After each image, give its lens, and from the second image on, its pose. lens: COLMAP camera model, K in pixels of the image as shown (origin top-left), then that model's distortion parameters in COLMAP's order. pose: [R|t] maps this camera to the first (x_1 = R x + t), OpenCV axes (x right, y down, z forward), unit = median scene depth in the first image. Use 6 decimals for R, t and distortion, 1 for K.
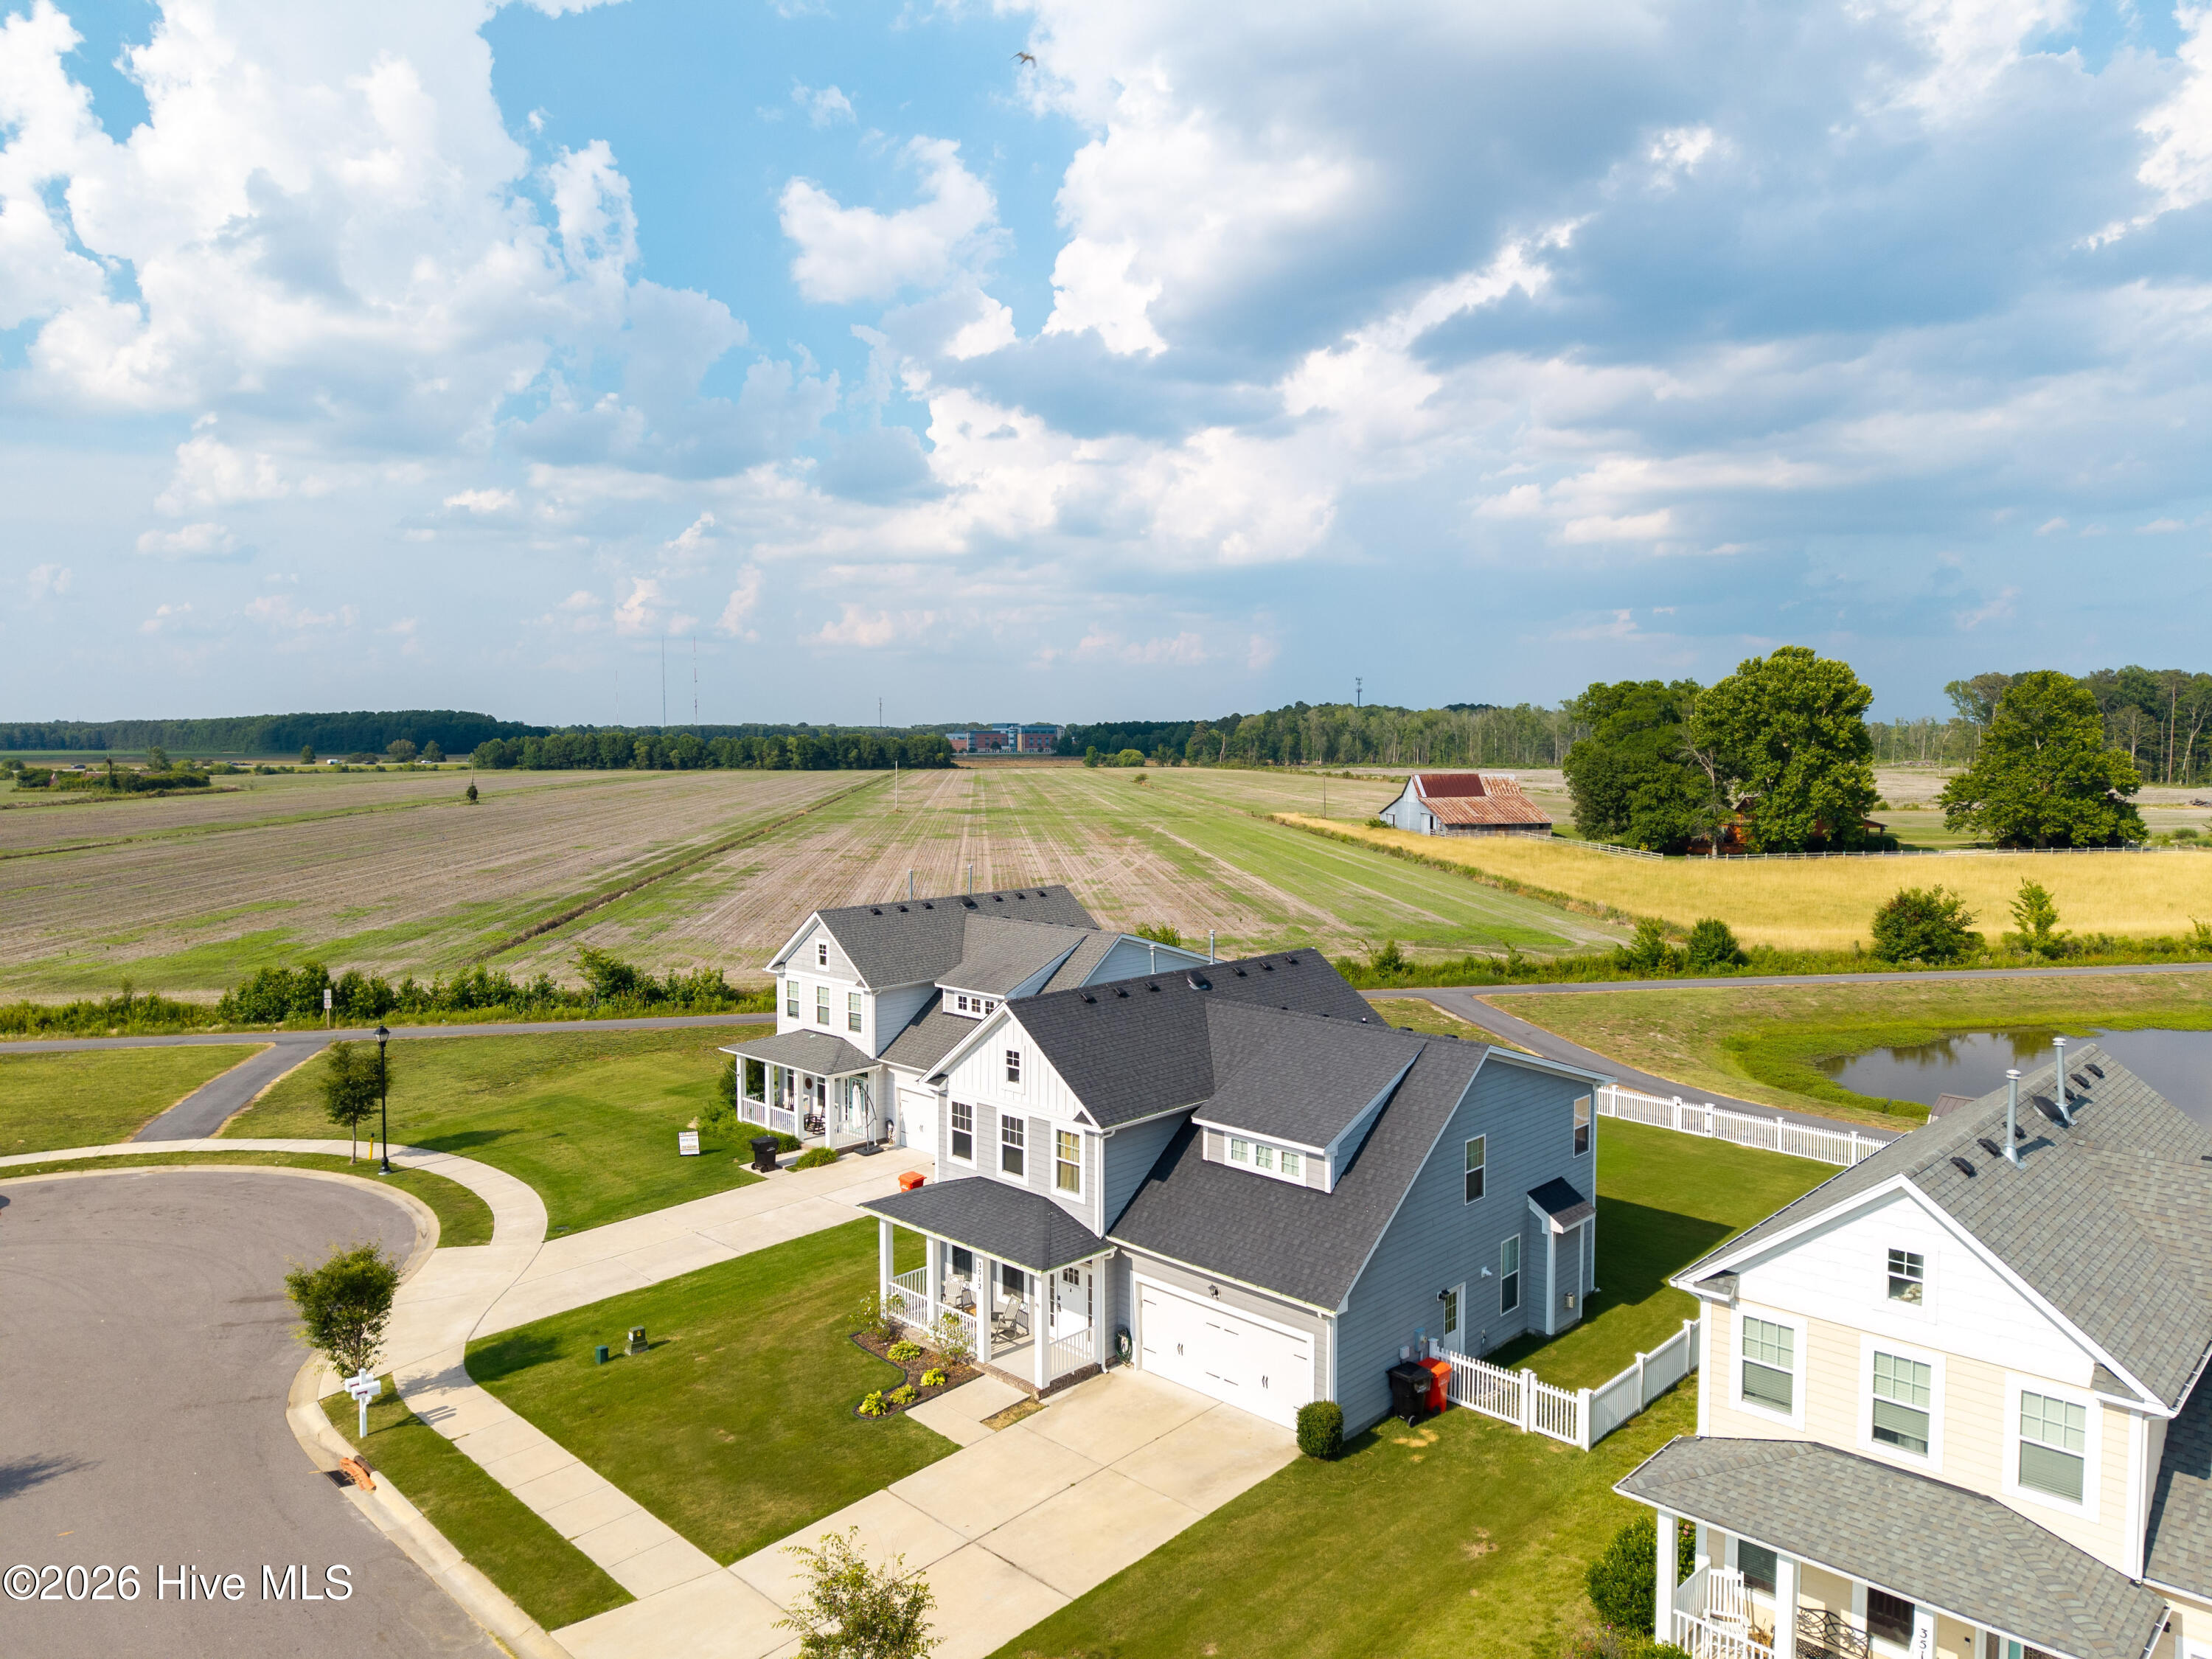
lens RADIAL K [[1485.4, 0, 1110.9], [0, 1485.4, 764.6], [0, 0, 1]] dist [0.009644, -0.004246]
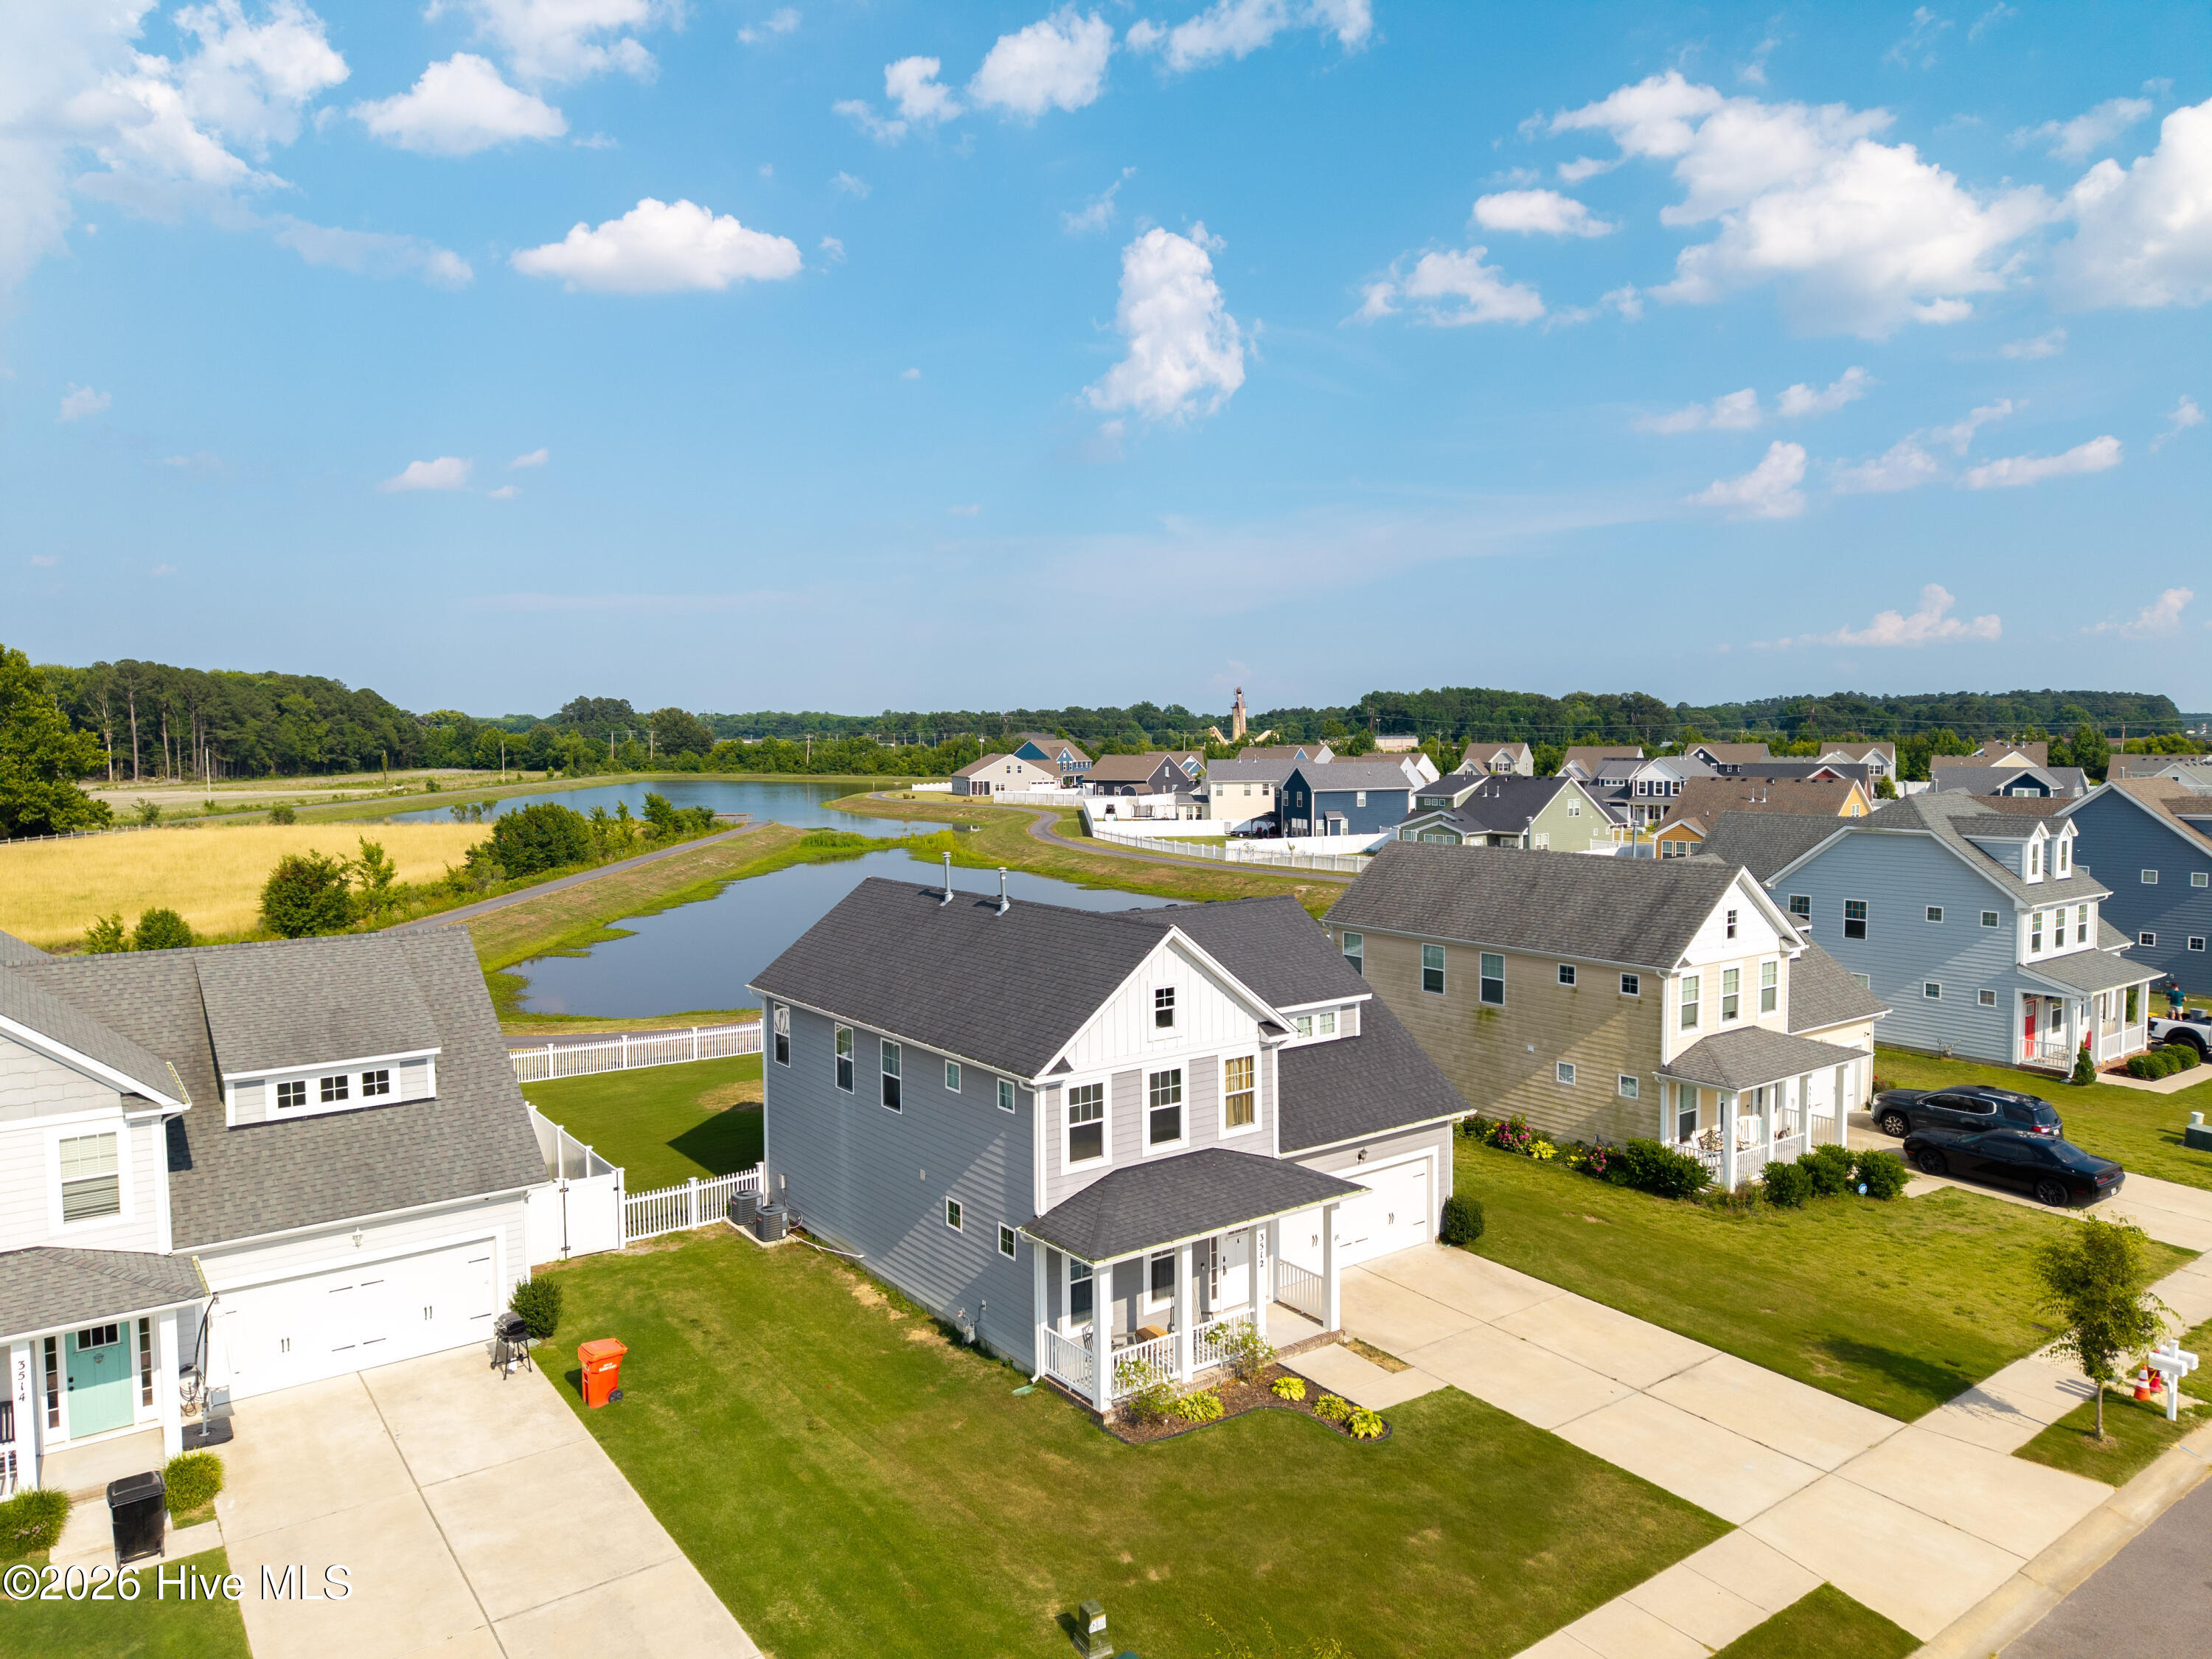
lens RADIAL K [[1473.4, 0, 1109.5], [0, 1473.4, 802.8], [0, 0, 1]] dist [0.066480, -0.077696]
pose [[0.160765, -0.050127, 0.985719, -0.182802], [0.029090, 0.998516, 0.046034, 0.012152], [-0.986564, 0.021274, 0.161985, 0.194413]]
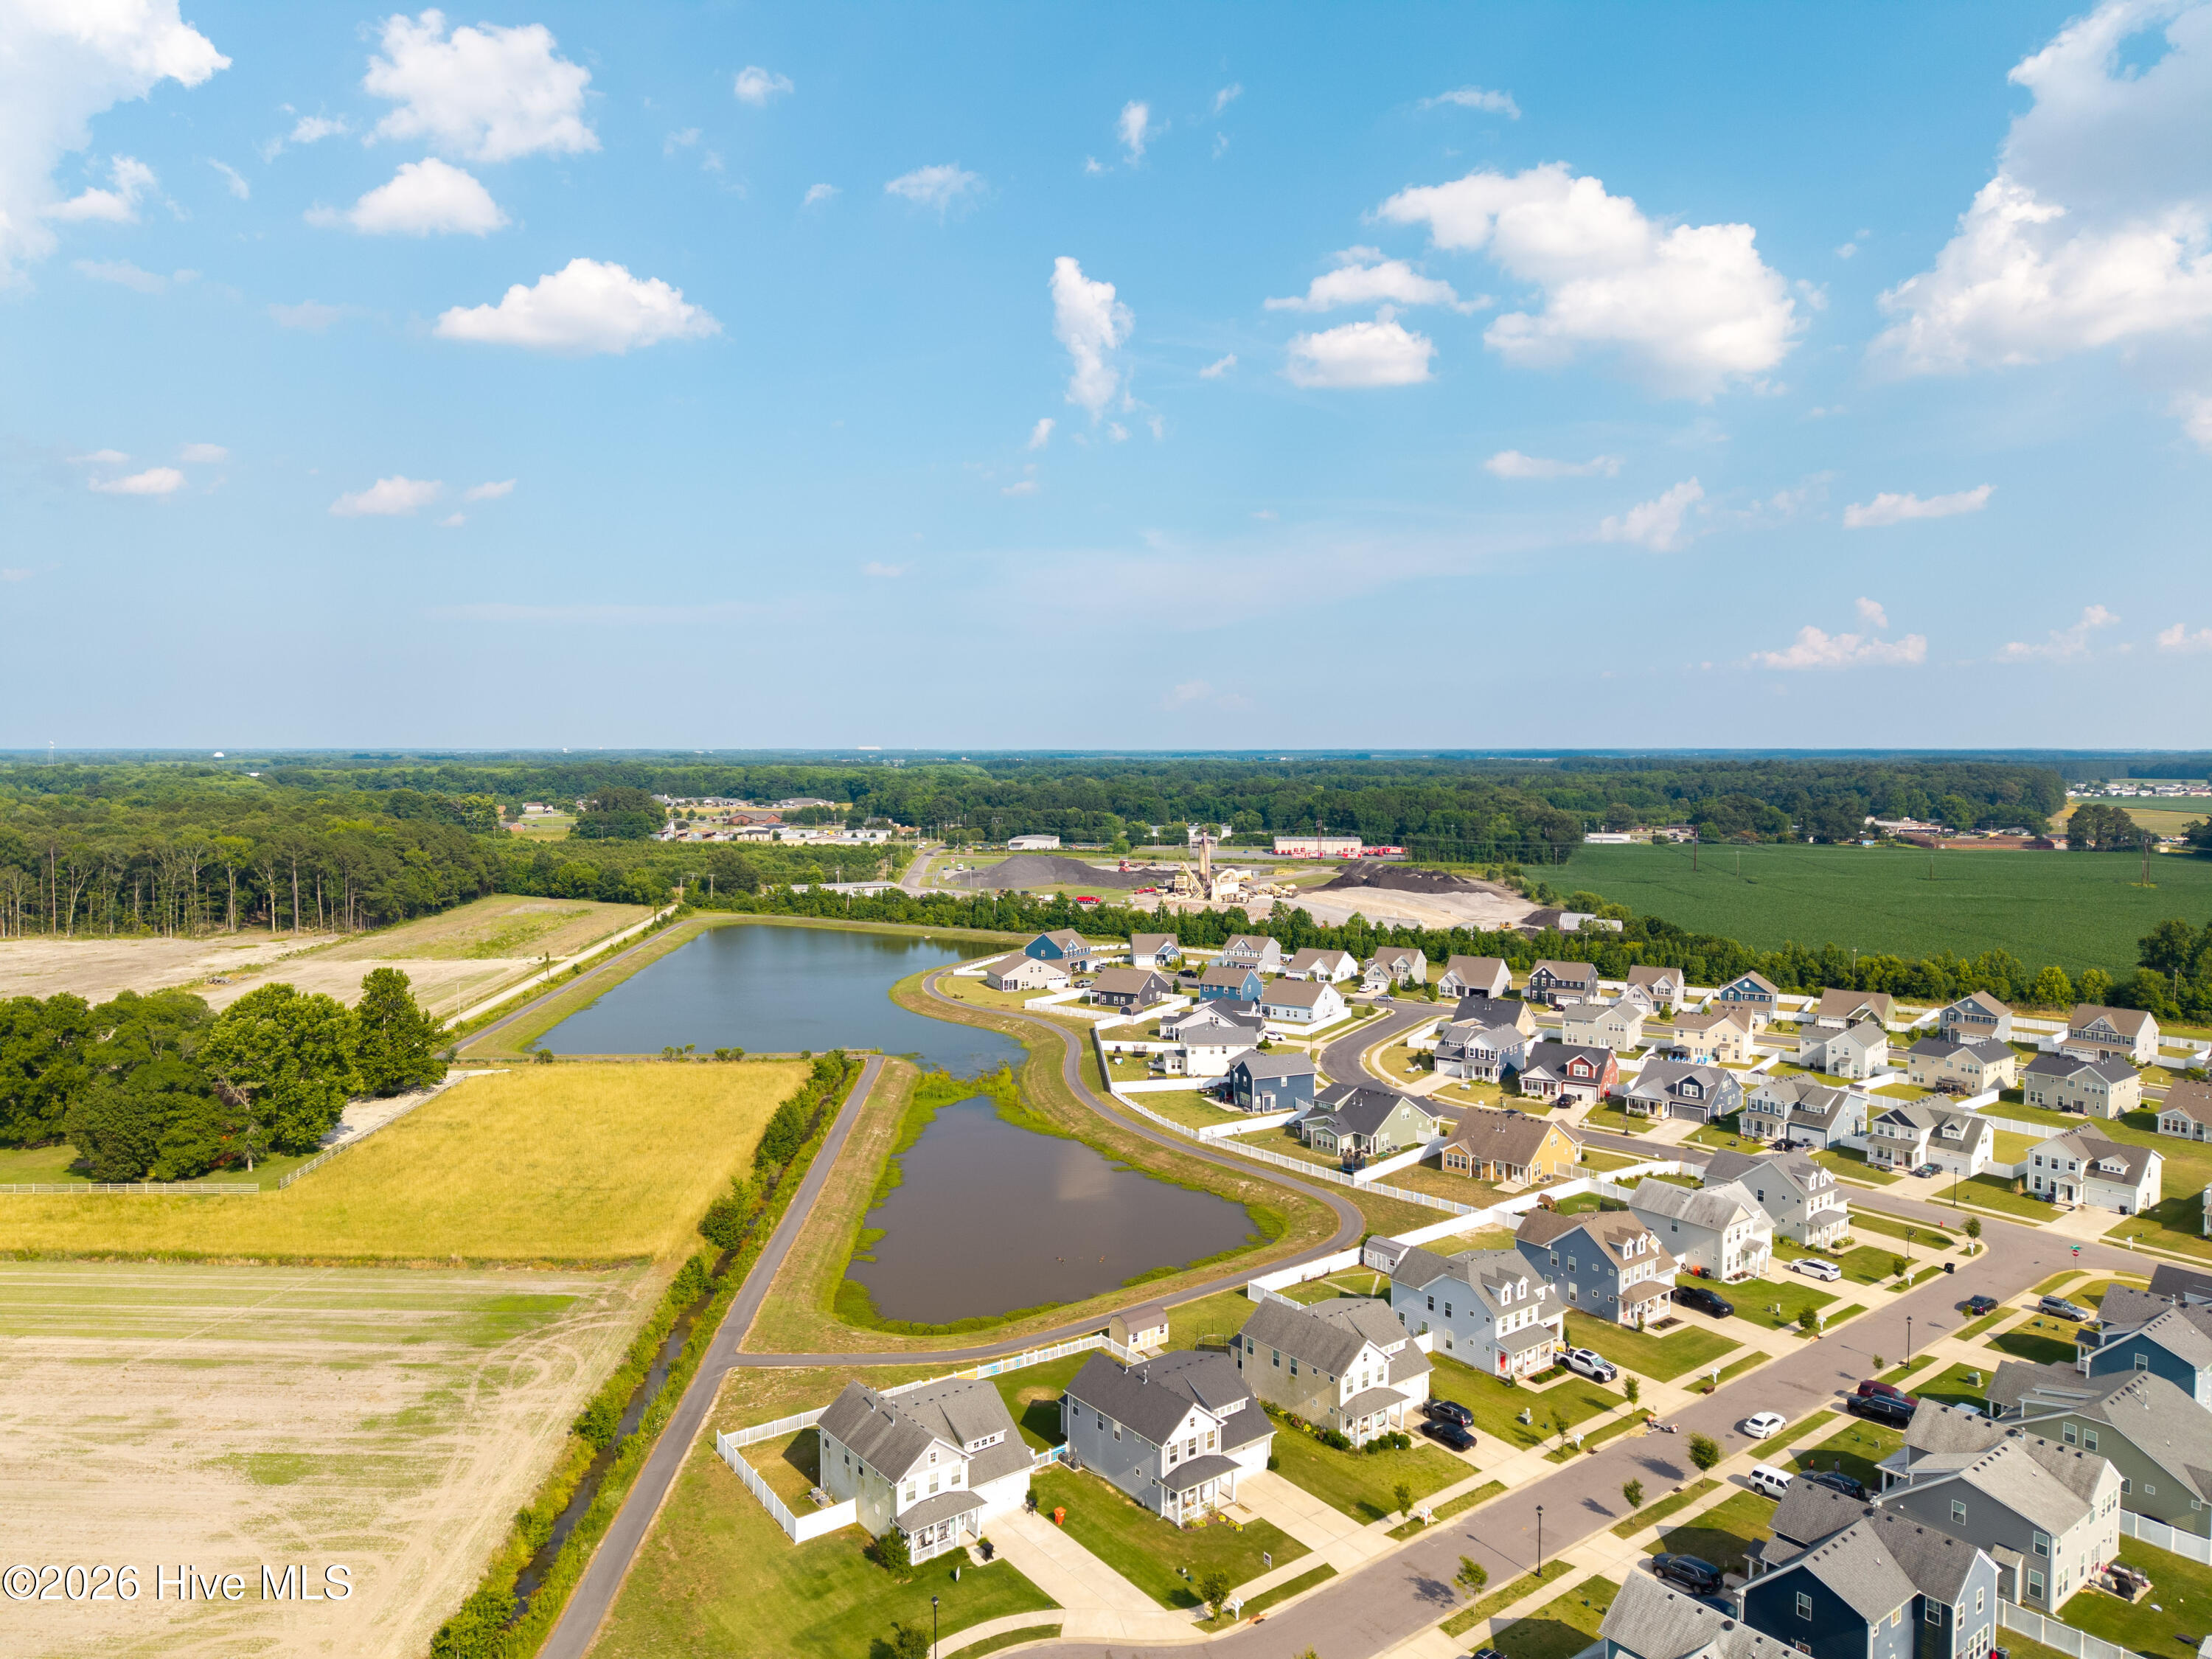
lens RADIAL K [[1472.8, 0, 1120.2], [0, 1472.8, 836.8], [0, 0, 1]] dist [0.081377, -0.111487]
pose [[0.130157, -0.062680, 0.989510, -0.684387], [0.018719, 0.997977, 0.060754, -0.269574], [-0.991317, 0.010615, 0.131067, 0.156175]]
